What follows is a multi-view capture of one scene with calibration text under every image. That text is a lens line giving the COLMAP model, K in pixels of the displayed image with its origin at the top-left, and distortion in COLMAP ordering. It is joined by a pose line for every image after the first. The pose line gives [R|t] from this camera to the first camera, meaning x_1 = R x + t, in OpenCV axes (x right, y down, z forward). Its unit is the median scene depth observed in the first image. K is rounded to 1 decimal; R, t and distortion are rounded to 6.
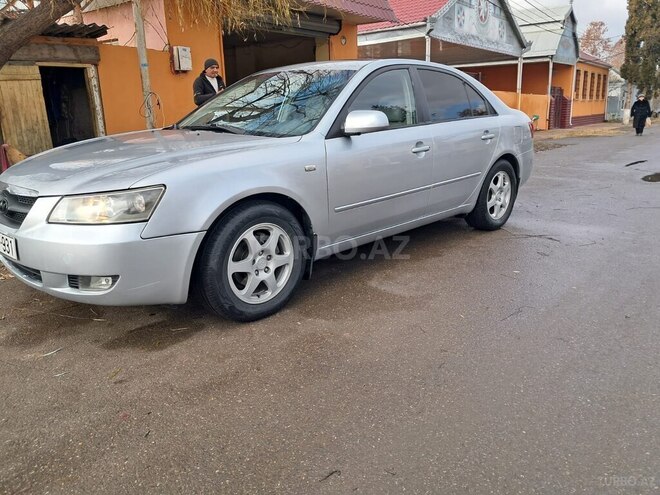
lens RADIAL K [[515.6, 0, 339.7], [0, 515.6, 229.4], [0, 0, 1]] dist [0.010120, -0.002643]
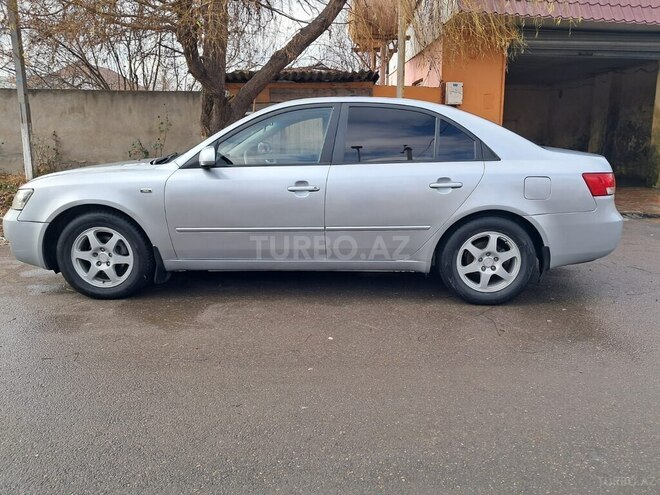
lens RADIAL K [[517.5, 0, 335.2], [0, 517.5, 230.6], [0, 0, 1]] dist [0.020092, -0.000052]
pose [[0.660889, 0.152813, -0.734761, 0.354723], [-0.192186, 0.980865, 0.031134, -0.046267], [0.725459, 0.120634, 0.677611, 0.151527]]
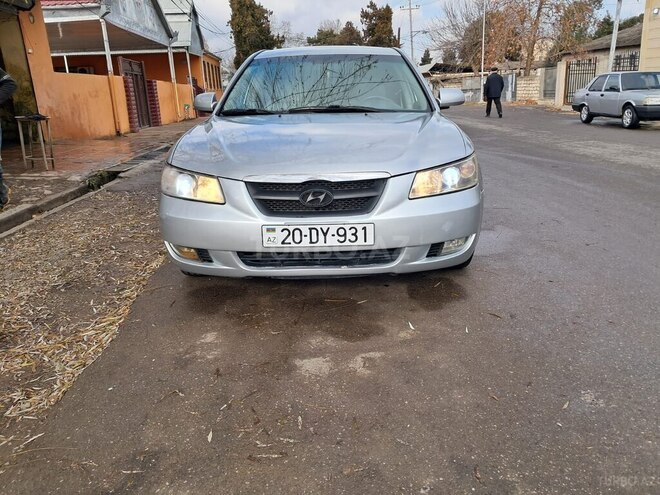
lens RADIAL K [[519.2, 0, 343.6], [0, 519.2, 222.6], [0, 0, 1]] dist [0.025739, -0.009177]
pose [[0.742357, -0.176934, 0.646220, -0.326906], [0.175054, 0.982219, 0.067834, -0.015023], [-0.646732, 0.062766, 0.760130, 0.073047]]
